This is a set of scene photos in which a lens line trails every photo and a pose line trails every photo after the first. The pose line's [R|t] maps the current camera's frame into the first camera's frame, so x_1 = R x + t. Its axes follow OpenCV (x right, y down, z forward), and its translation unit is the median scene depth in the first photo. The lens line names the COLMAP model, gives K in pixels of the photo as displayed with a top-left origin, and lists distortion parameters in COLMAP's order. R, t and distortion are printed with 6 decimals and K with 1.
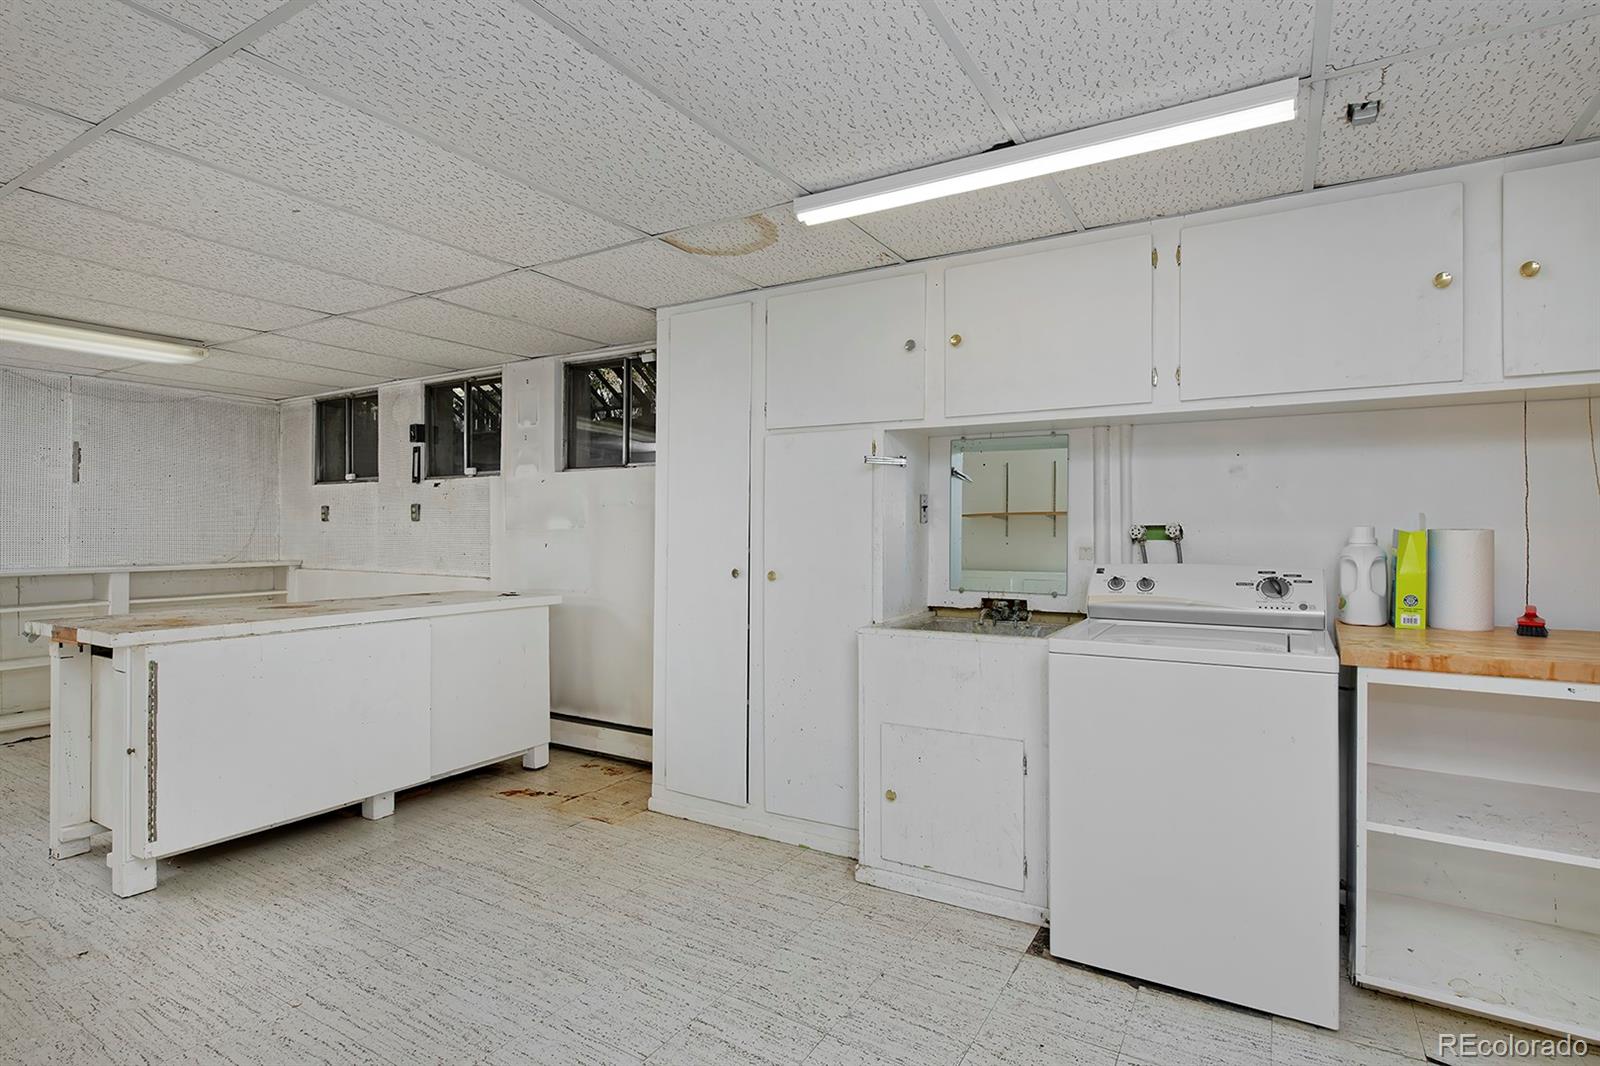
lens RADIAL K [[805.9, 0, 800.0], [0, 805.9, 533.0], [0, 0, 1]] dist [-0.000736, -0.000704]
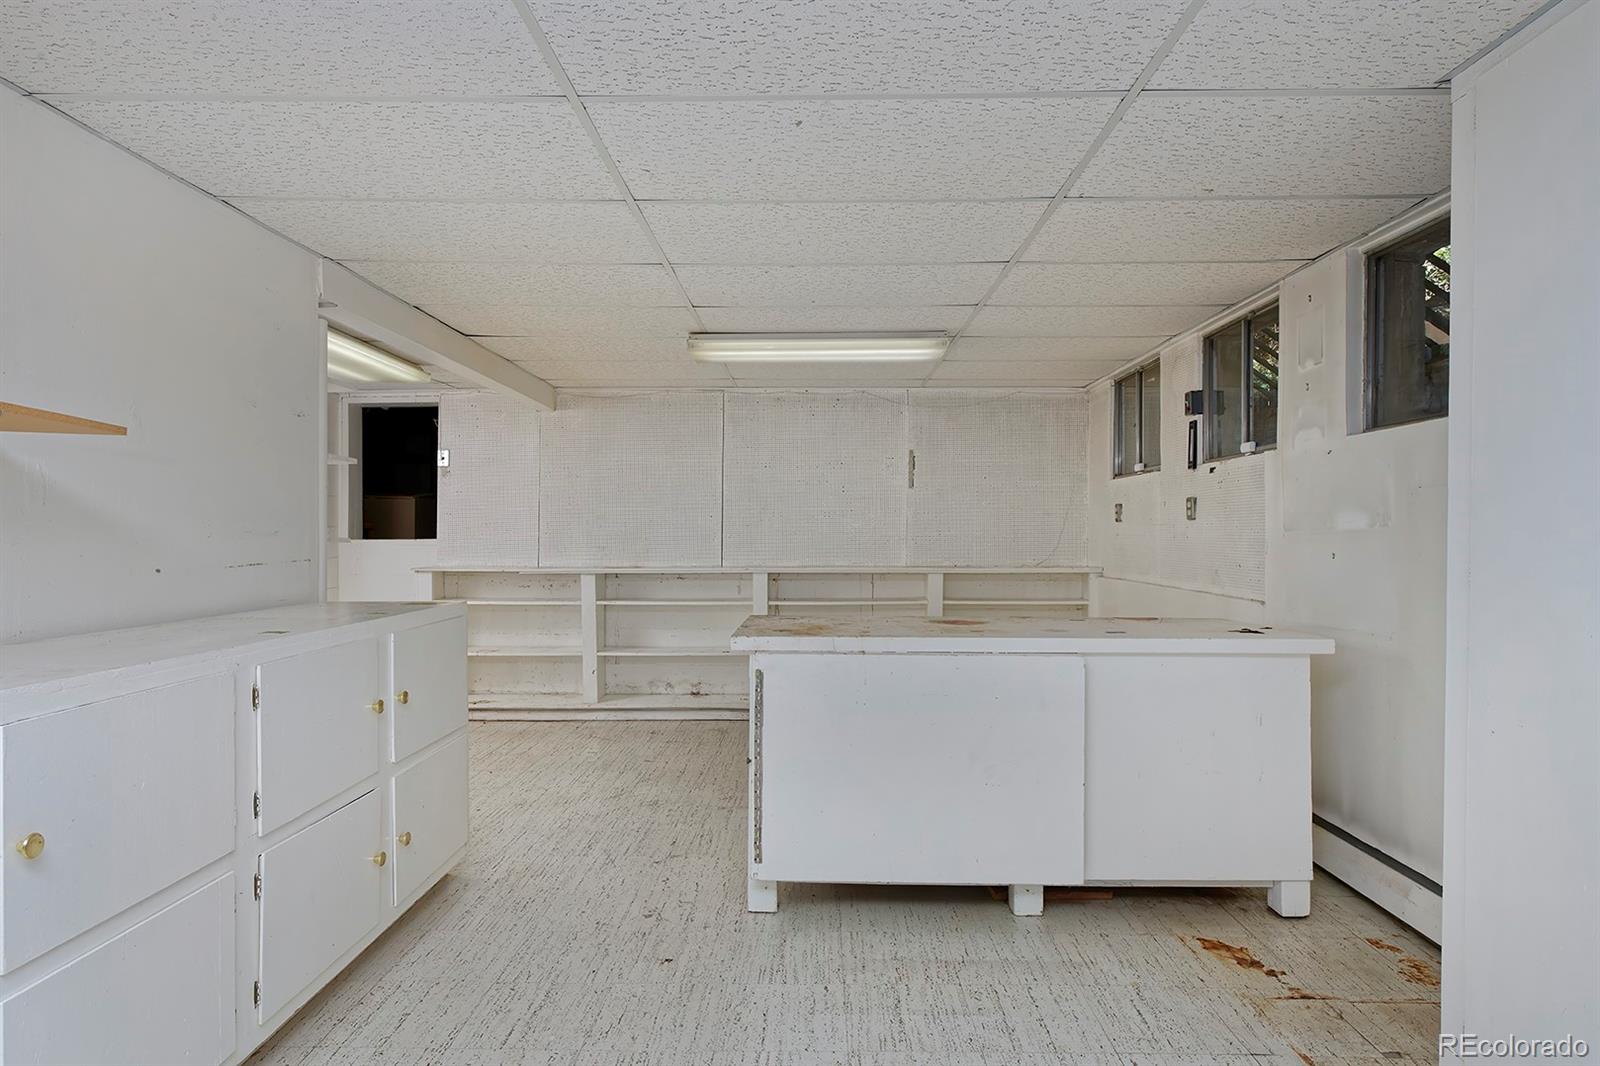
lens RADIAL K [[899.6, 0, 800.0], [0, 899.6, 533.0], [0, 0, 1]] dist [-0.004152, -0.001468]
pose [[0.506212, 0.000206, -0.862409, 0.074152], [-0.004588, 0.999986, -0.002454, 0.001402], [0.862397, 0.005199, 0.506206, 0.312488]]
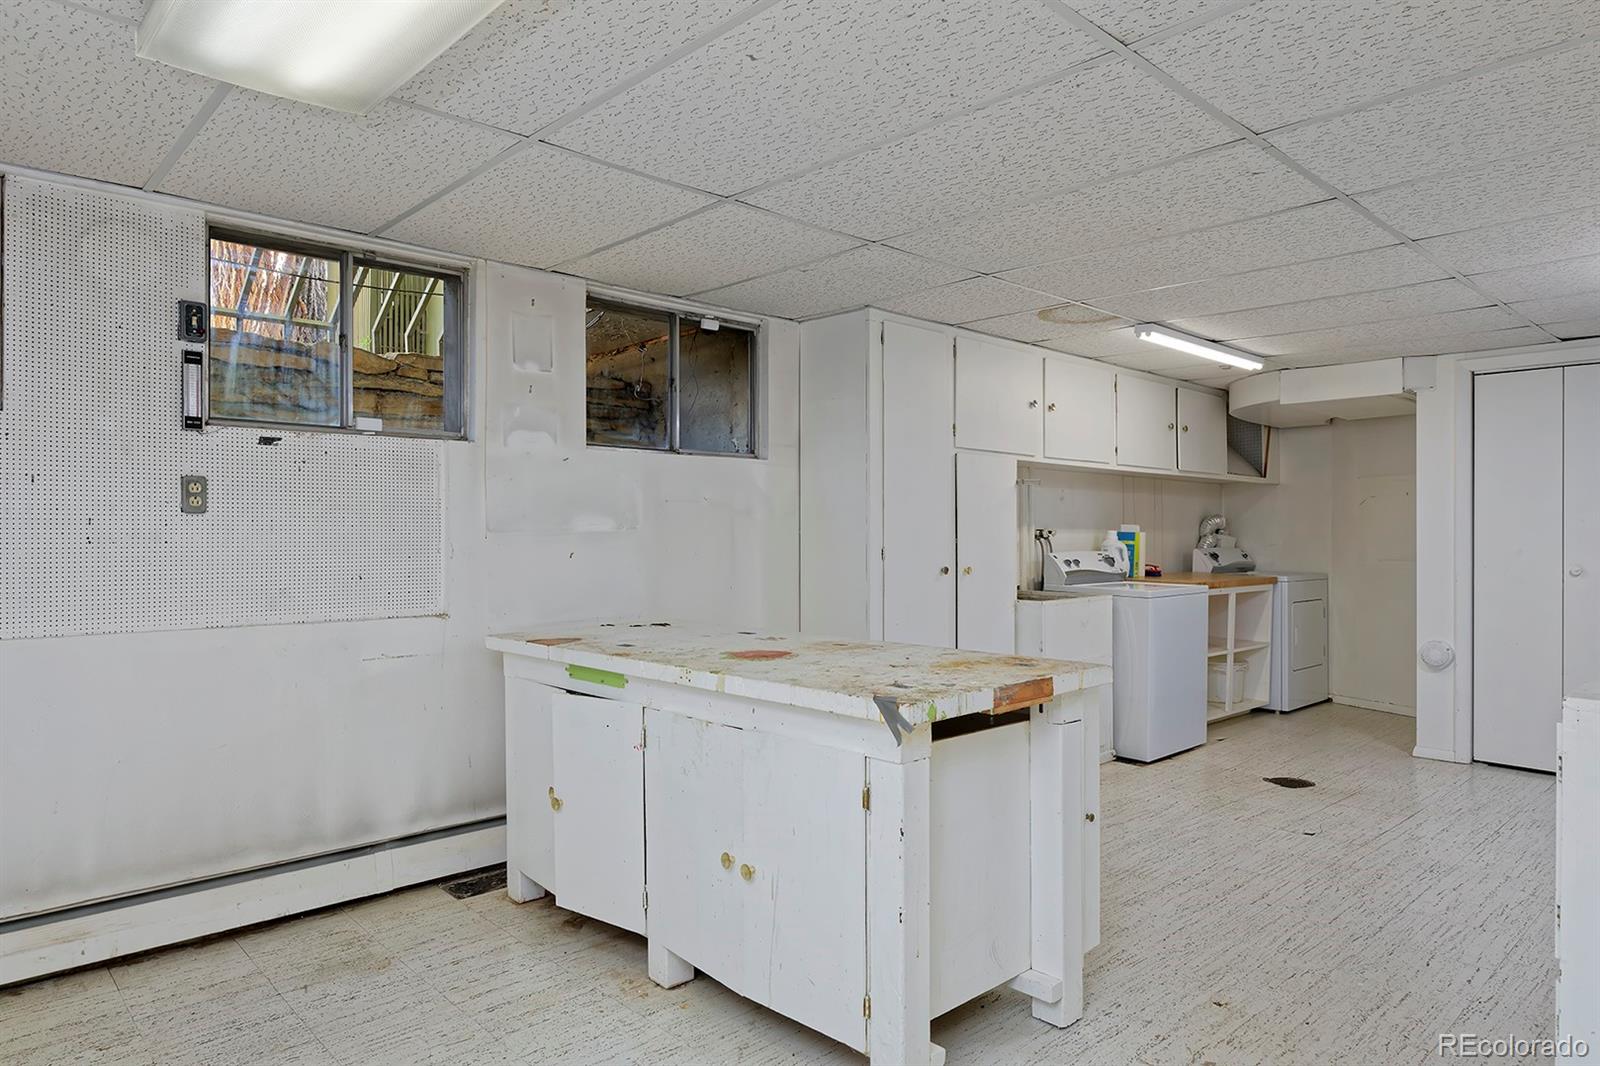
lens RADIAL K [[1006.6, 0, 800.0], [0, 1006.6, 533.0], [0, 0, 1]] dist [-0.001445, -0.000280]
pose [[0.256549, -0.001626, 0.966530, -1.128677], [0.004295, 0.999991, 0.000543, -0.003150], [-0.966522, 0.004012, 0.256553, 0.625345]]
